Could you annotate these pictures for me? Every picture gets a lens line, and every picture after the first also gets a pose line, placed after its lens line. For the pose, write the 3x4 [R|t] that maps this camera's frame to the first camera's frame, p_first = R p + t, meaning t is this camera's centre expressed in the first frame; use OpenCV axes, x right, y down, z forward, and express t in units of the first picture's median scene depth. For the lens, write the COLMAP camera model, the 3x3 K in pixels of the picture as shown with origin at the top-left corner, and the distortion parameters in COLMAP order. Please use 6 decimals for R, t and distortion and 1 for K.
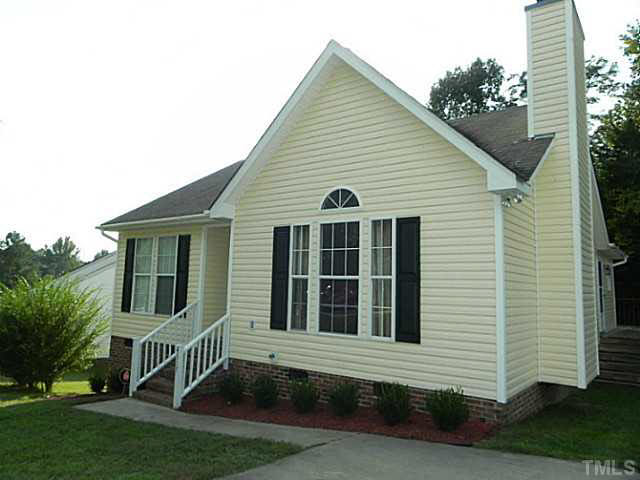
lens RADIAL K [[482.5, 0, 316.7], [0, 482.5, 222.9], [0, 0, 1]] dist [-0.011877, -0.005079]
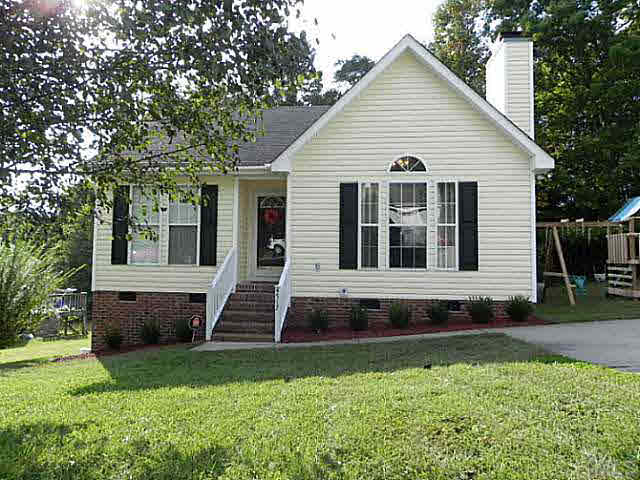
lens RADIAL K [[482.5, 0, 316.7], [0, 482.5, 222.9], [0, 0, 1]] dist [-0.011877, -0.005079]
pose [[0.857632, 0.008133, 0.514199, -0.790123], [-0.053248, 0.995905, 0.073062, 0.023939], [-0.511500, -0.090040, 0.854553, 0.021507]]
